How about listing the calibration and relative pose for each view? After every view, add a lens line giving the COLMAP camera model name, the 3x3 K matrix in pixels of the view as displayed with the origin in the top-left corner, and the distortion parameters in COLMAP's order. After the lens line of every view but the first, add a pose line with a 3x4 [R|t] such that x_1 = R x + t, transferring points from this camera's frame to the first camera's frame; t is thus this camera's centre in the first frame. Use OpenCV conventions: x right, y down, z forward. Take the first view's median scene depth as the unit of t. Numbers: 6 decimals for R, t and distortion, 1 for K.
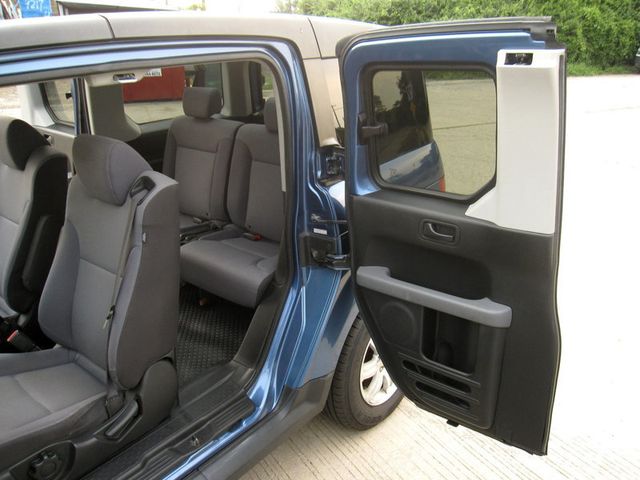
lens RADIAL K [[527.6, 0, 322.1], [0, 527.6, 239.1], [0, 0, 1]] dist [-0.075165, 0.047147]
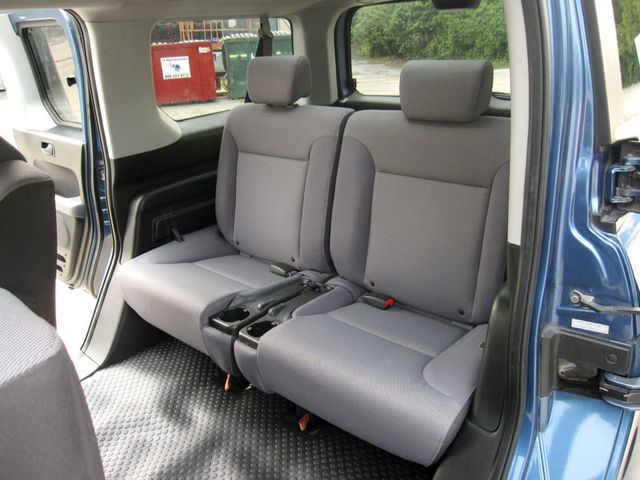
lens RADIAL K [[527.6, 0, 321.1], [0, 527.6, 234.6], [0, 0, 1]] dist [-0.075165, 0.047147]
pose [[0.998171, -0.030759, -0.052045, -0.158904], [0.030293, 0.999494, -0.009720, -0.073047], [0.052318, 0.008126, 0.998597, 0.396272]]
